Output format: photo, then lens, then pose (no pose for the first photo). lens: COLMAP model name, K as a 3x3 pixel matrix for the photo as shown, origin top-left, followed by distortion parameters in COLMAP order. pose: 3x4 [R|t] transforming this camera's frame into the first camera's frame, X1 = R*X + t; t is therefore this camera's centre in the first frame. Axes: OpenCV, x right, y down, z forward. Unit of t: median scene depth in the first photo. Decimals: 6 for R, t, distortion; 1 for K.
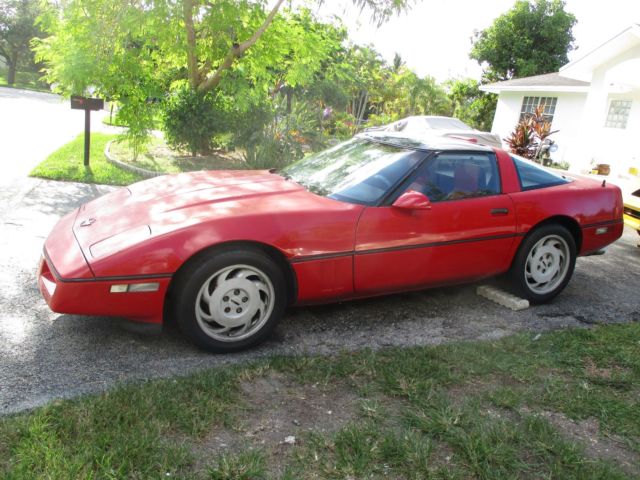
lens RADIAL K [[537.6, 0, 324.6], [0, 537.6, 238.3], [0, 0, 1]] dist [-0.026900, 0.001547]
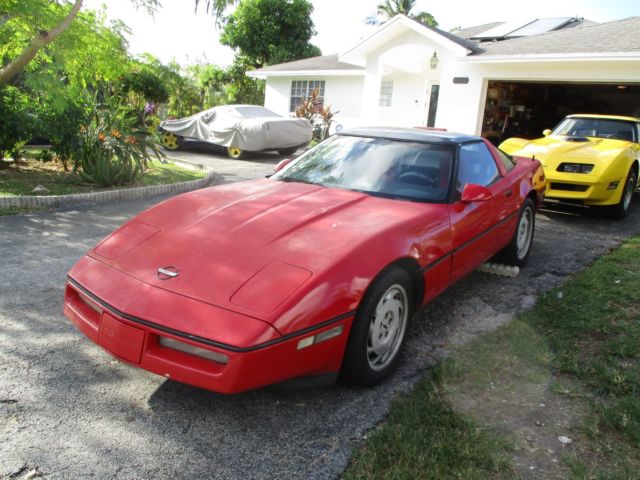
lens RADIAL K [[537.6, 0, 324.6], [0, 537.6, 238.3], [0, 0, 1]] dist [-0.026900, 0.001547]
pose [[0.874540, -0.163818, 0.456447, -0.519152], [0.151652, 0.986395, 0.063455, -0.082609], [-0.460632, 0.013728, 0.887485, 0.180756]]
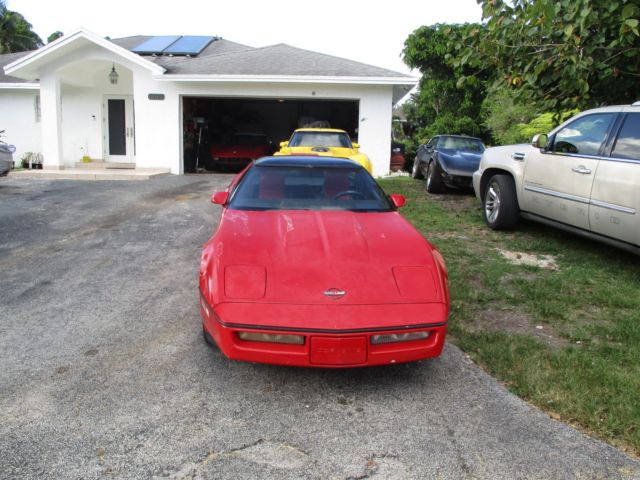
lens RADIAL K [[540.5, 0, 320.0], [0, 540.5, 240.0], [0, 0, 1]] dist [-0.018931, -0.002694]
pose [[0.337998, -0.281322, 0.898118, -1.163922], [0.244997, 0.947680, 0.204644, -0.294067], [-0.908699, 0.150867, 0.389237, 0.563247]]
